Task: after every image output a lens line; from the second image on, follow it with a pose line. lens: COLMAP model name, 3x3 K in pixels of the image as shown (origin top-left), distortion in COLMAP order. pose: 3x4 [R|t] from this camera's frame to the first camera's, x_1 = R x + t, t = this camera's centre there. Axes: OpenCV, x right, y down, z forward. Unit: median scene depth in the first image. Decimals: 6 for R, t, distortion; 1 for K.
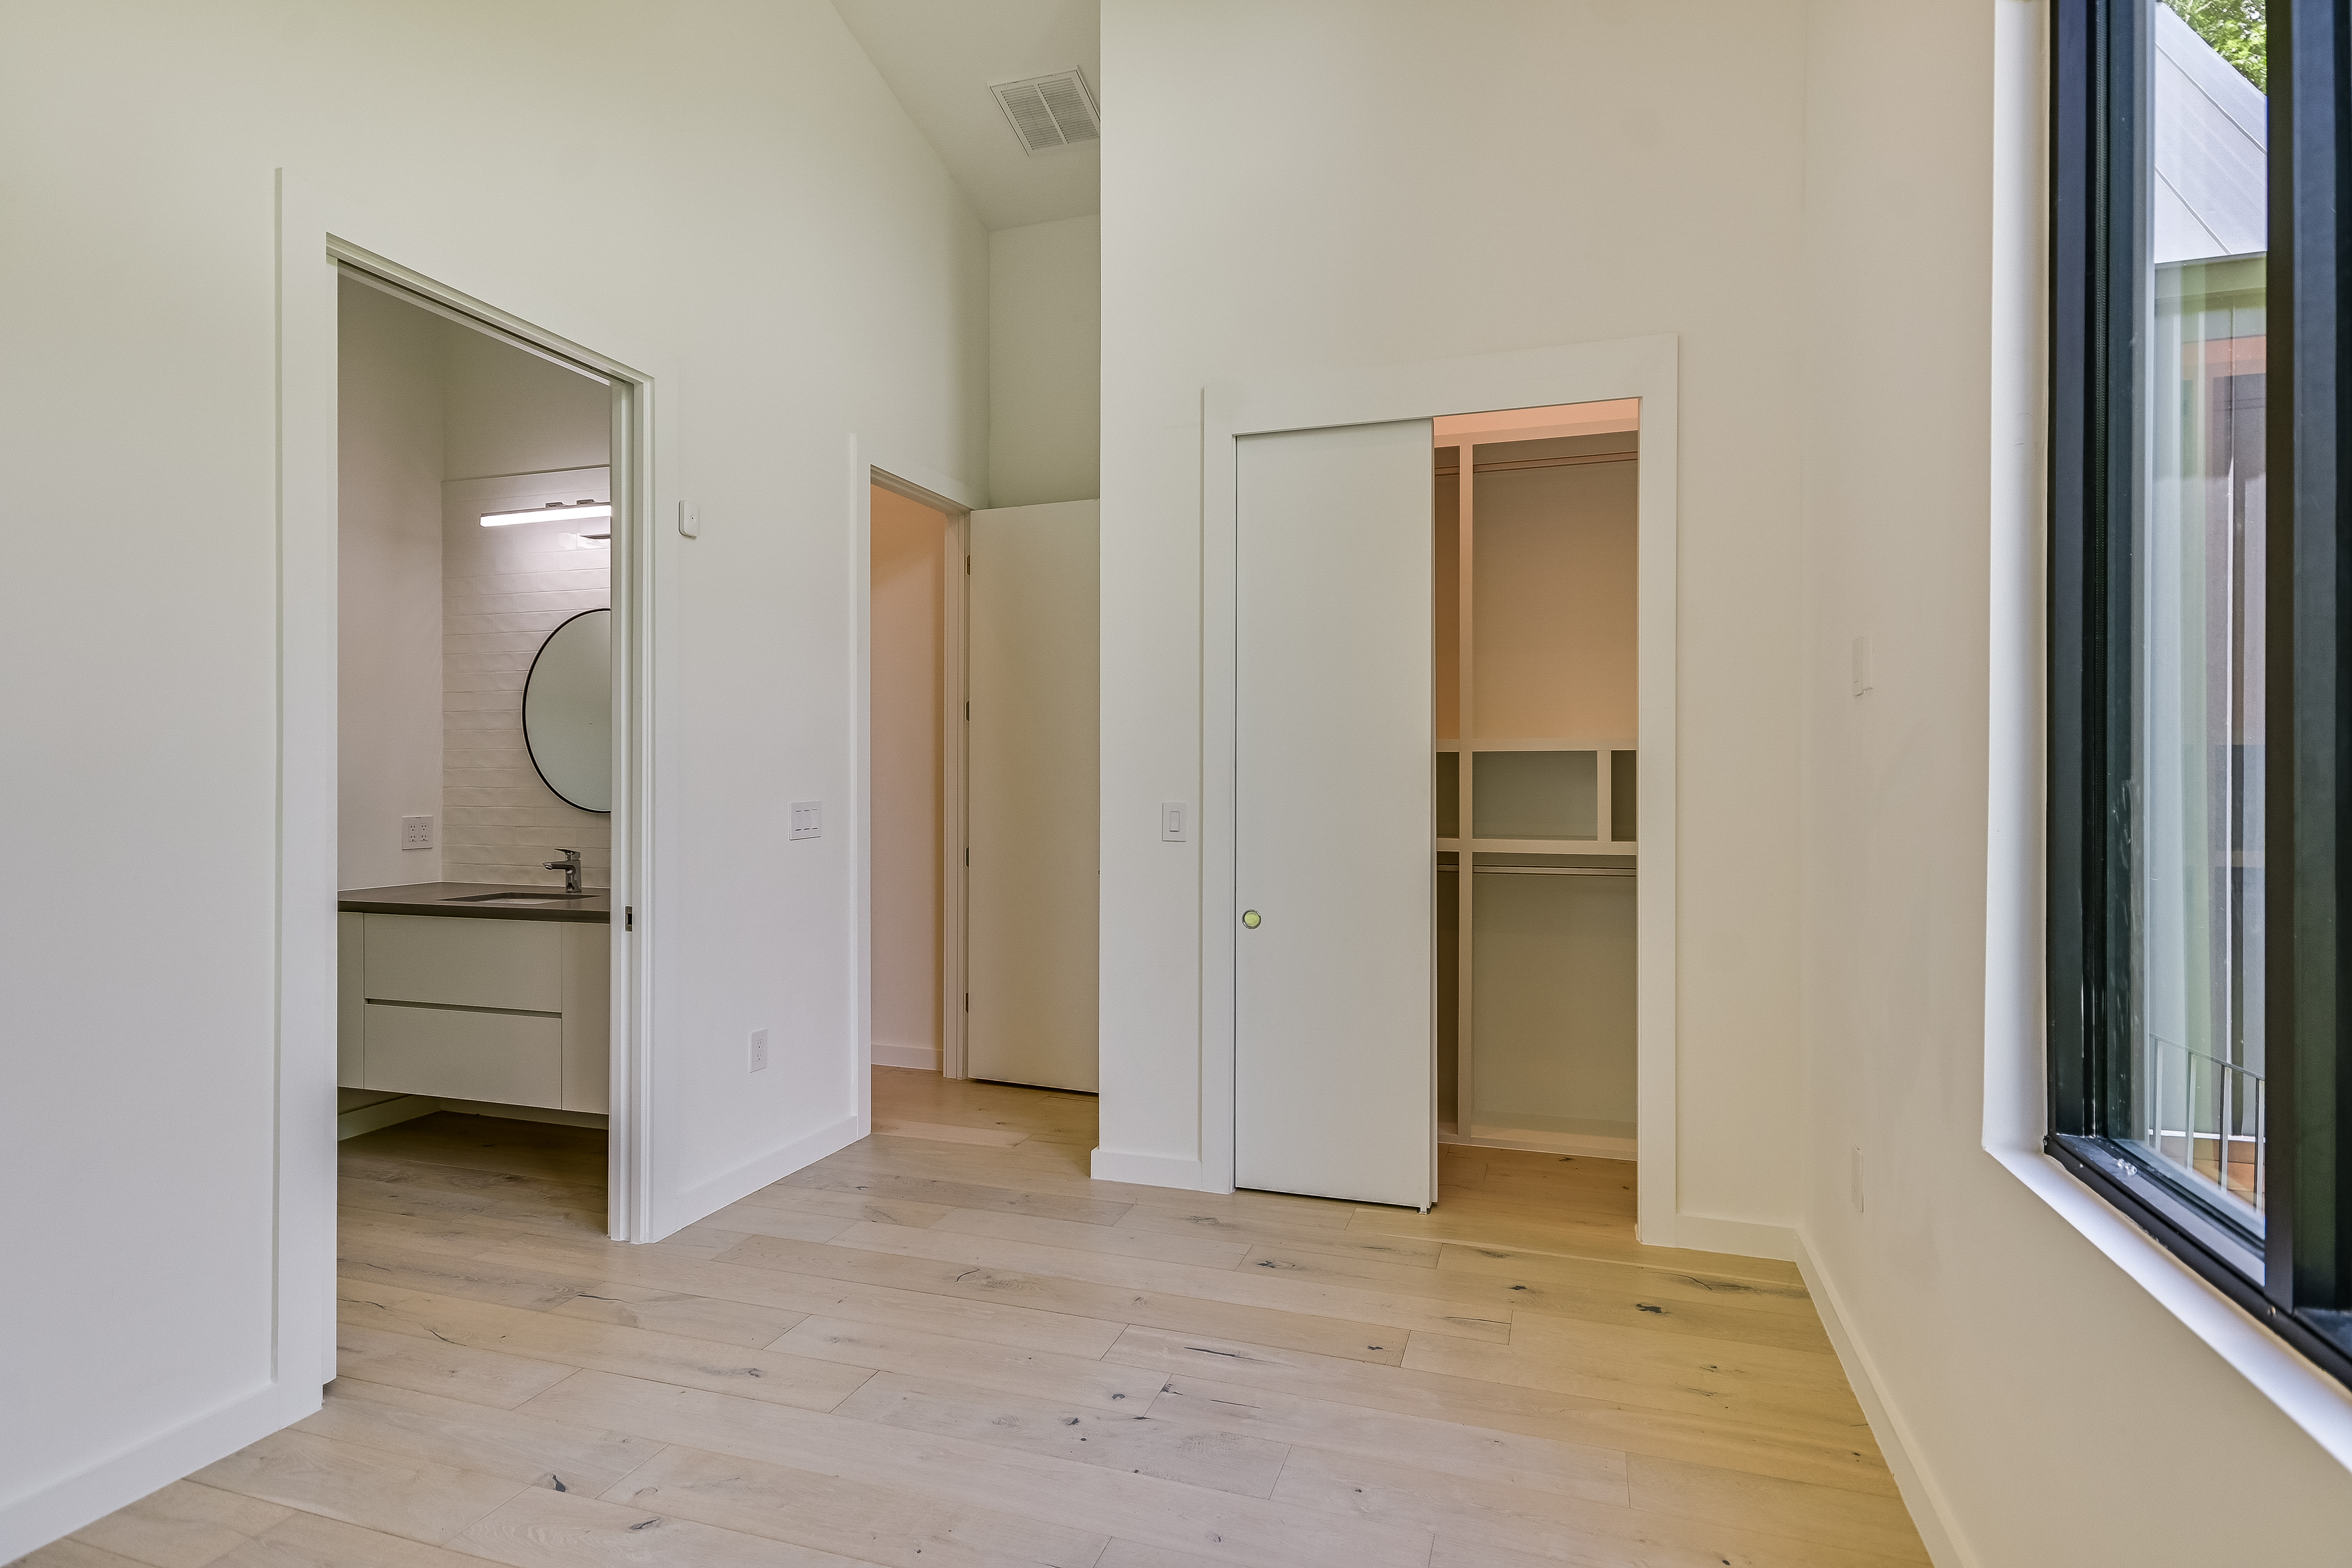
lens RADIAL K [[1141.7, 0, 1176.0], [0, 1141.7, 784.0], [0, 0, 1]] dist [0.011066, -0.000188]
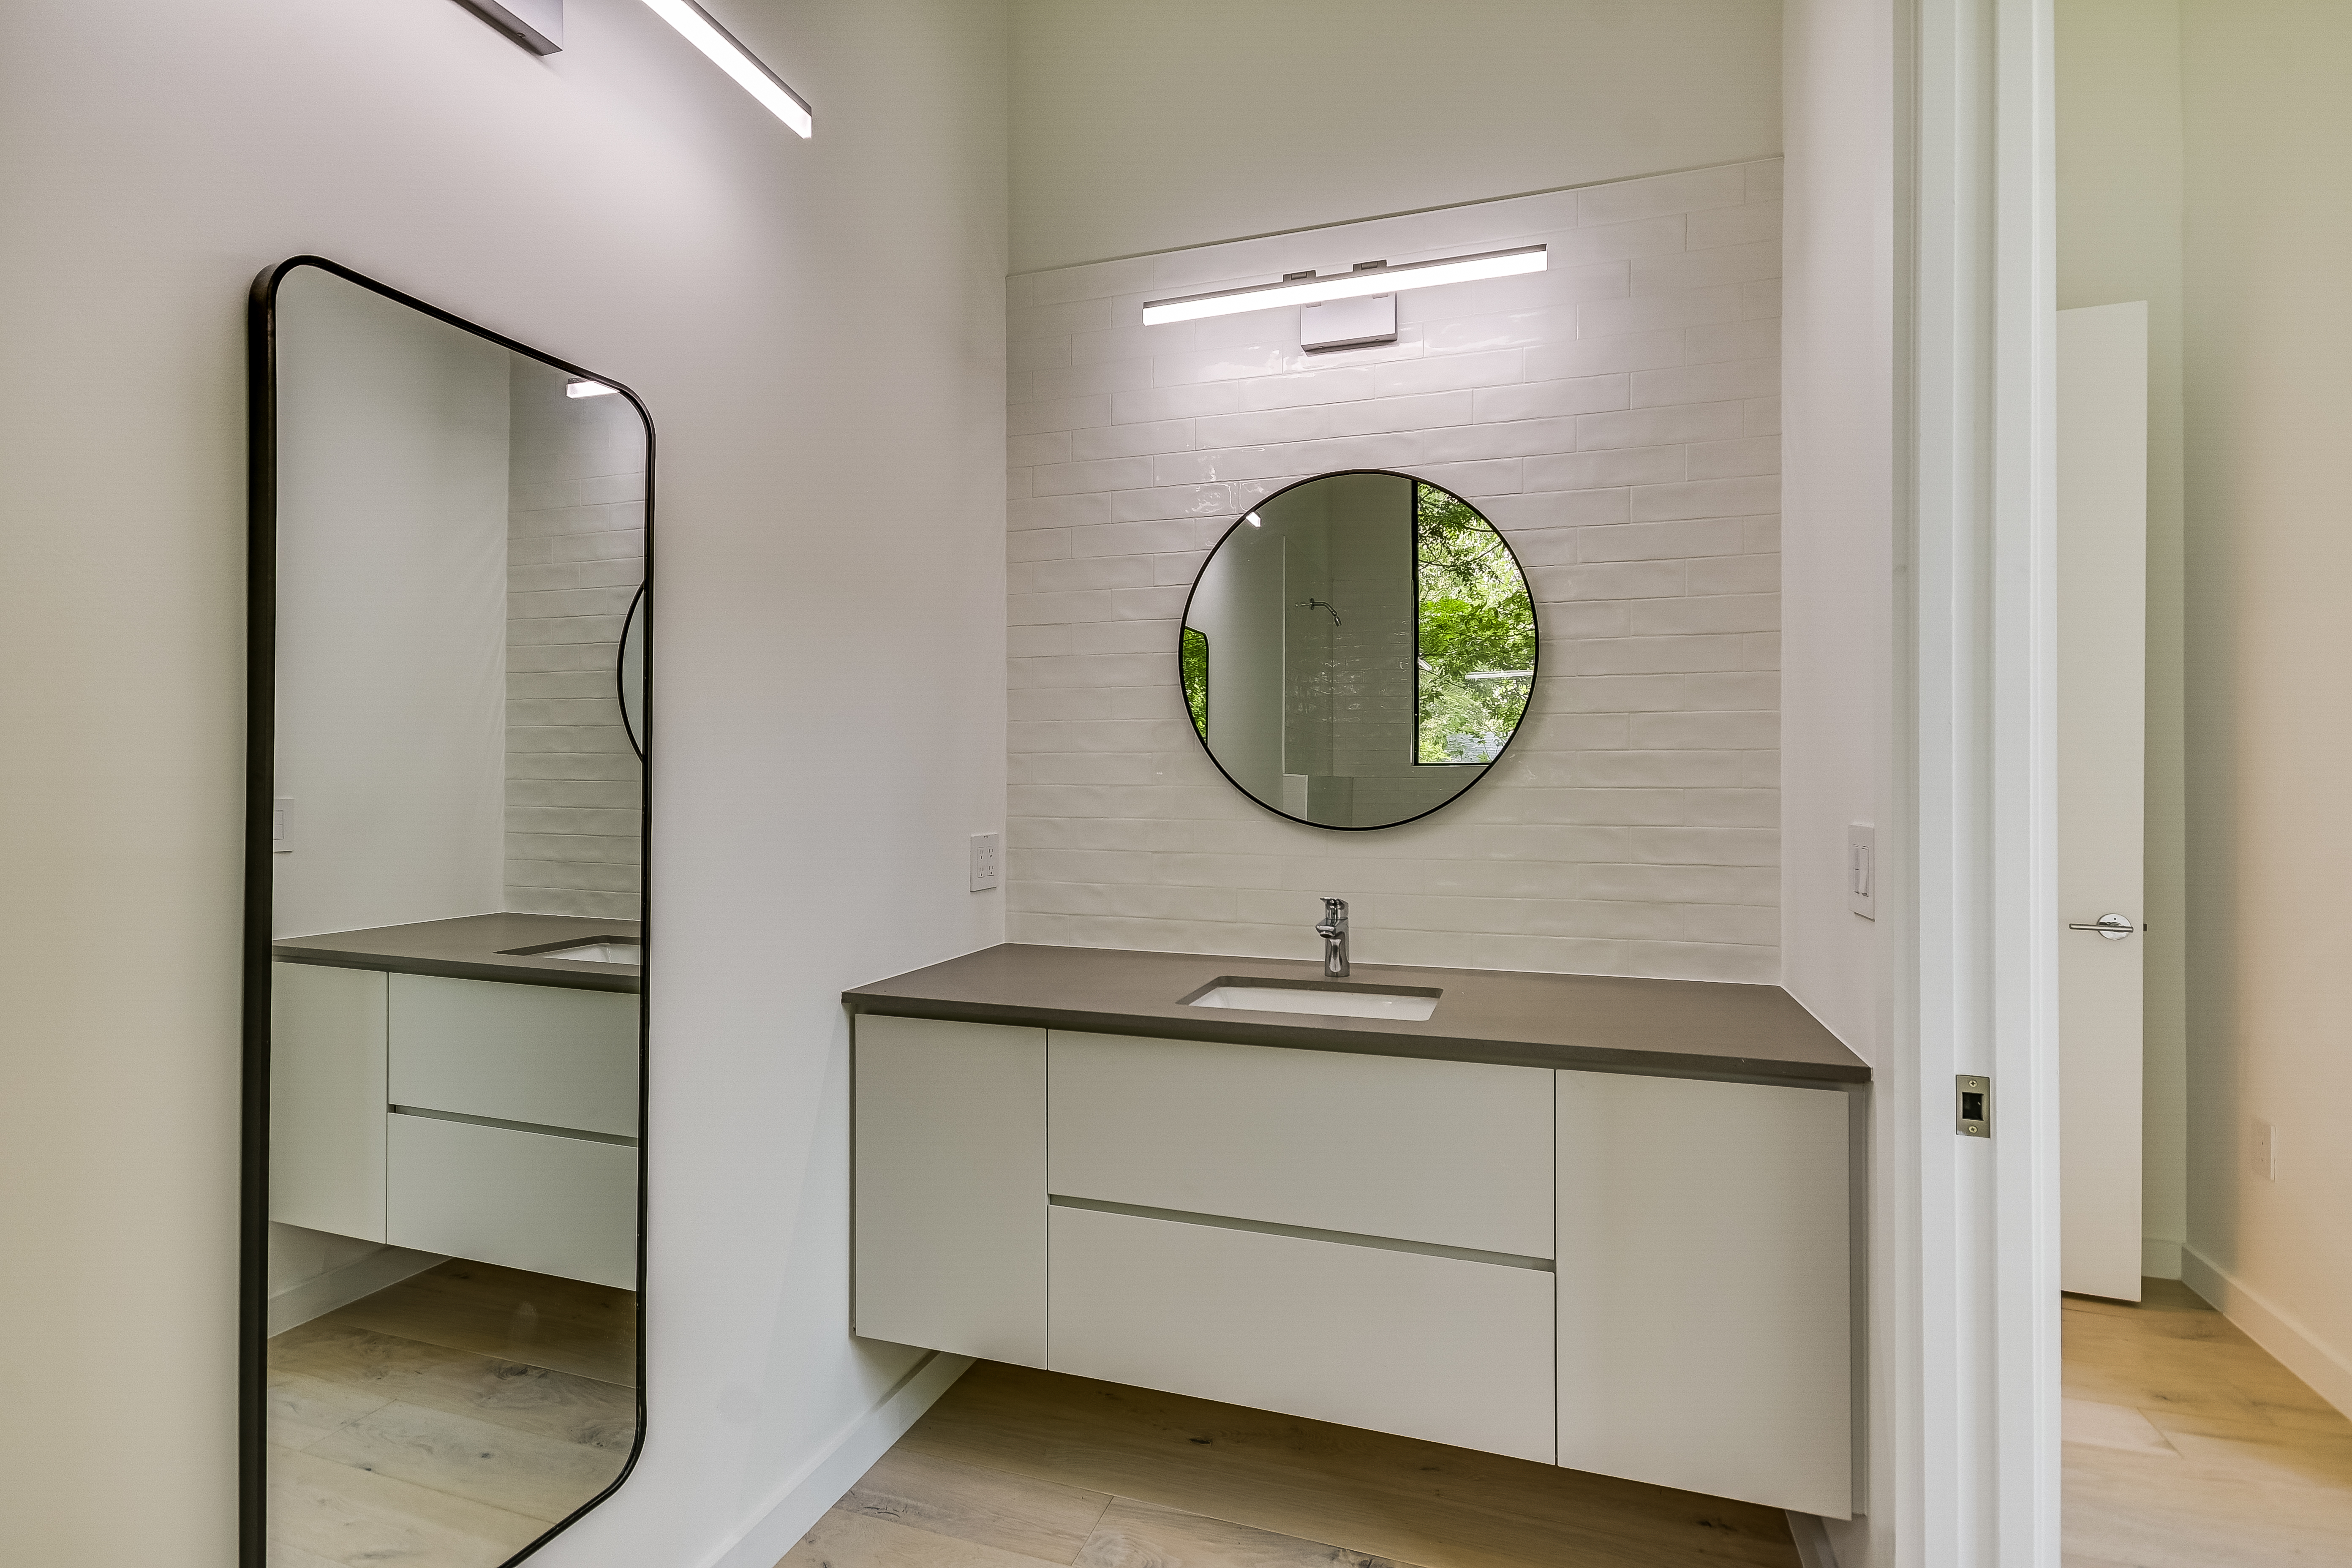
lens RADIAL K [[1084.5, 0, 1169.4], [0, 1084.5, 776.6], [0, 0, 1]] dist [0.000147, -0.000206]
pose [[0.999966, 0.000325, -0.008263, -0.600993], [-0.000336, 0.999999, -0.001272, -0.000770], [0.008262, 0.001275, 0.999965, 0.475021]]
